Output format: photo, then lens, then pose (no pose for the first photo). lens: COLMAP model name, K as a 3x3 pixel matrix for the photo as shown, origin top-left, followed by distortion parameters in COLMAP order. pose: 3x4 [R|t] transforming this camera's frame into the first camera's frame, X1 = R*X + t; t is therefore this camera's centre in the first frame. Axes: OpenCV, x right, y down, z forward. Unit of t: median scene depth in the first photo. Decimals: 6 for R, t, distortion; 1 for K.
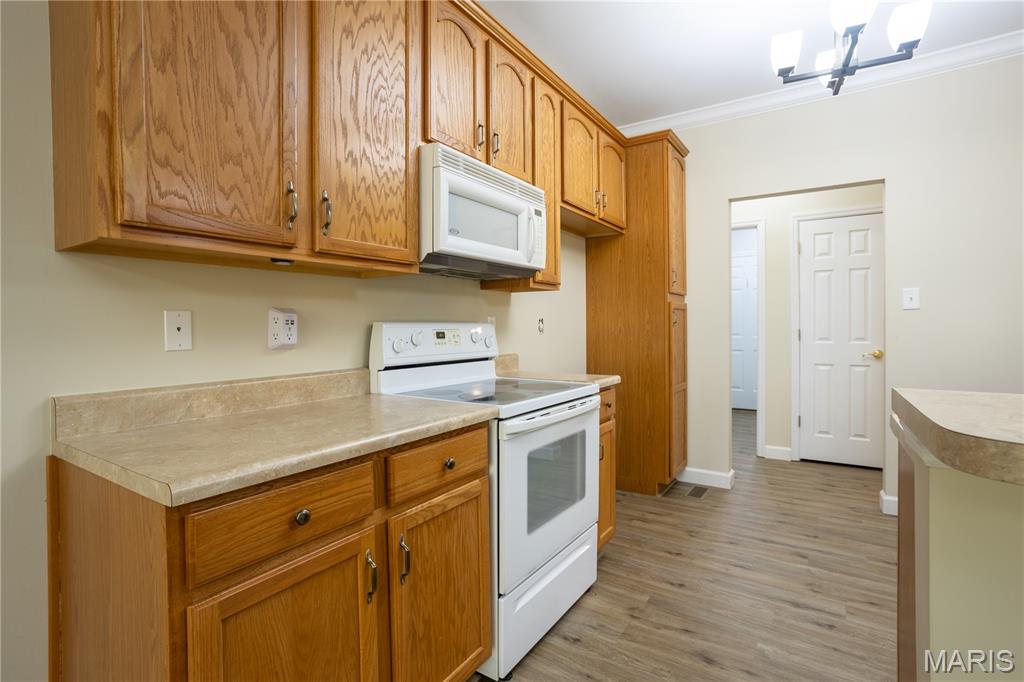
lens RADIAL K [[494.4, 0, 515.3], [0, 494.4, 328.5], [0, 0, 1]] dist [-0.035461, 0.015935]
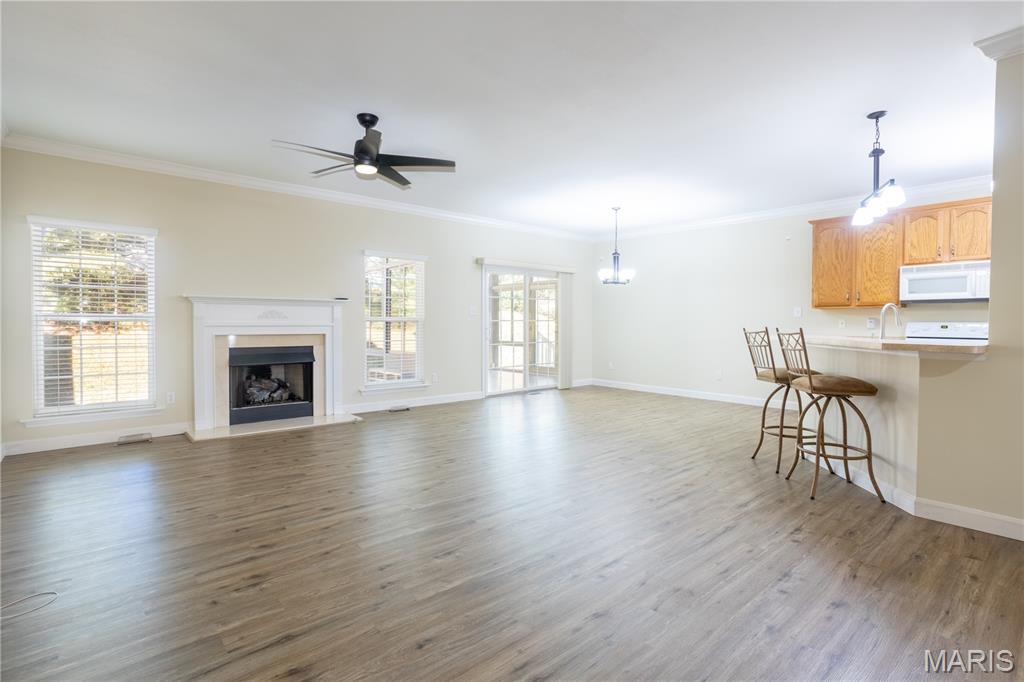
lens RADIAL K [[494.4, 0, 505.1], [0, 494.4, 332.2], [0, 0, 1]] dist [-0.035461, 0.015935]
pose [[-0.285328, 0.028364, -0.958010, 3.928771], [-0.008137, 0.999454, 0.032015, -0.029601], [0.958395, 0.016930, -0.284942, -0.622228]]
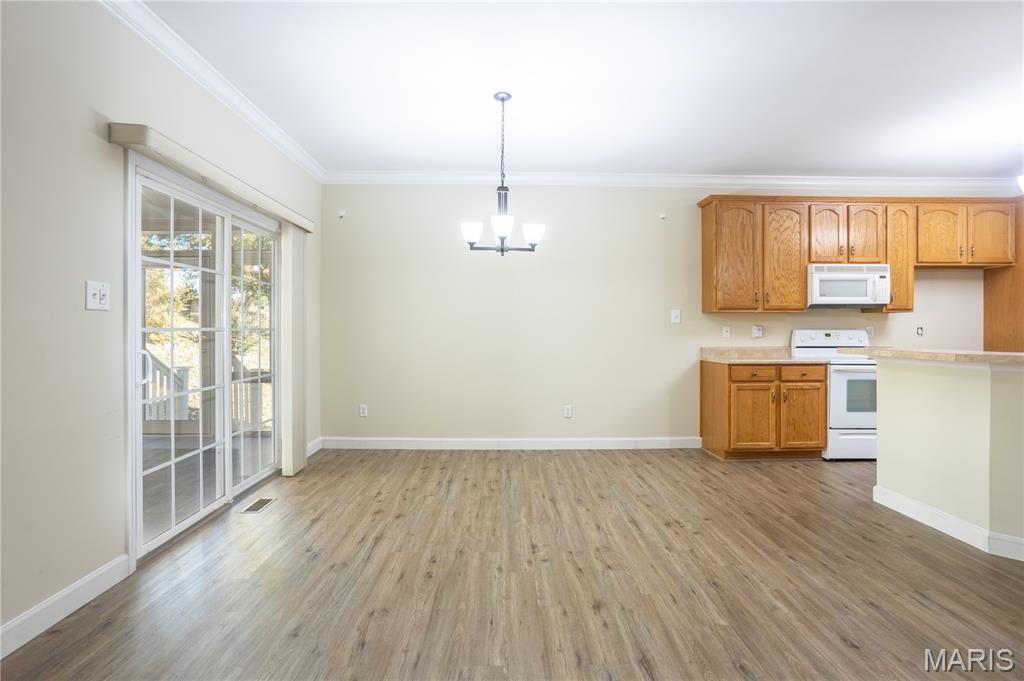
lens RADIAL K [[494.4, 0, 506.2], [0, 494.4, 332.1], [0, 0, 1]] dist [-0.035461, 0.015935]
pose [[0.554225, 0.009126, -0.832317, 1.243733], [-0.010034, 0.999940, 0.004282, 0.005876], [0.832306, 0.005979, 0.554284, -2.062747]]
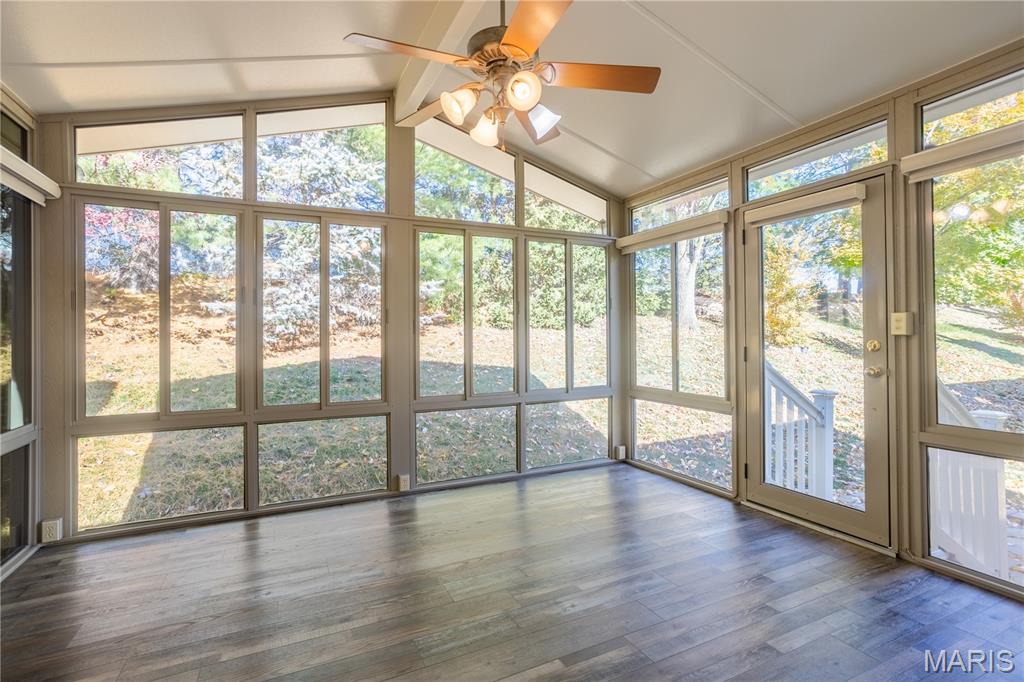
lens RADIAL K [[494.4, 0, 503.5], [0, 494.4, 335.3], [0, 0, 1]] dist [-0.035461, 0.015935]
pose [[-0.526986, 0.013324, -0.849770, -0.811213], [0.008425, 0.999910, 0.010453, 0.020894], [0.849832, -0.001651, -0.527051, -2.125974]]
